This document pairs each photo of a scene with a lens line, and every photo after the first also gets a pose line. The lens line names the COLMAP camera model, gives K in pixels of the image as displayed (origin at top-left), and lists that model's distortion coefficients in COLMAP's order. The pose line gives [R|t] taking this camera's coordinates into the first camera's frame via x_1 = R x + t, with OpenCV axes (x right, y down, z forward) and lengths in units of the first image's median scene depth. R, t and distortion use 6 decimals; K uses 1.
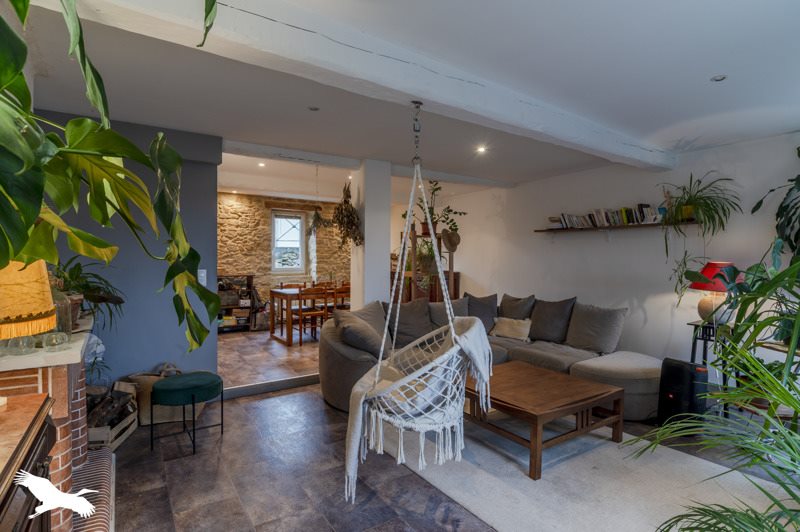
lens RADIAL K [[420.1, 0, 400.0], [0, 420.1, 266.0], [0, 0, 1]] dist [0.001049, 0.000088]
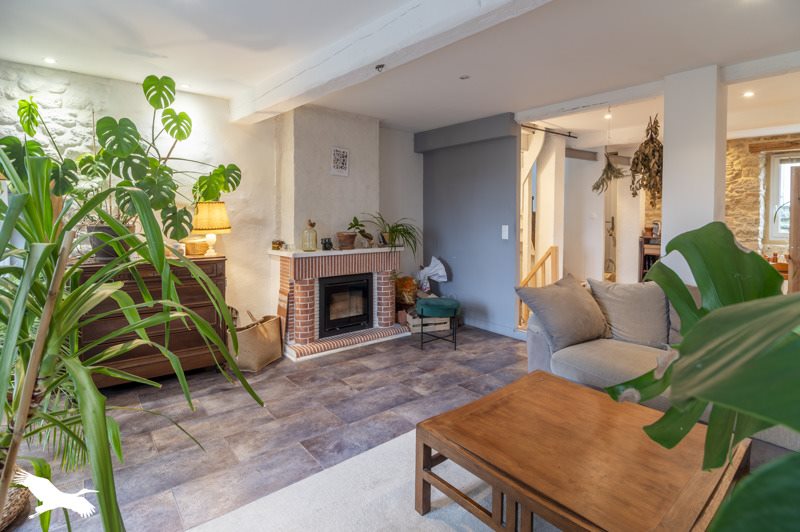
lens RADIAL K [[393.6, 0, 401.1], [0, 393.6, 232.3], [0, 0, 1]] dist [0.000466, 0.000080]
pose [[0.123135, 0.028185, -0.991990, 0.525240], [-0.023838, 0.999392, 0.025437, 0.004154], [0.992104, 0.020515, 0.123732, 0.466153]]
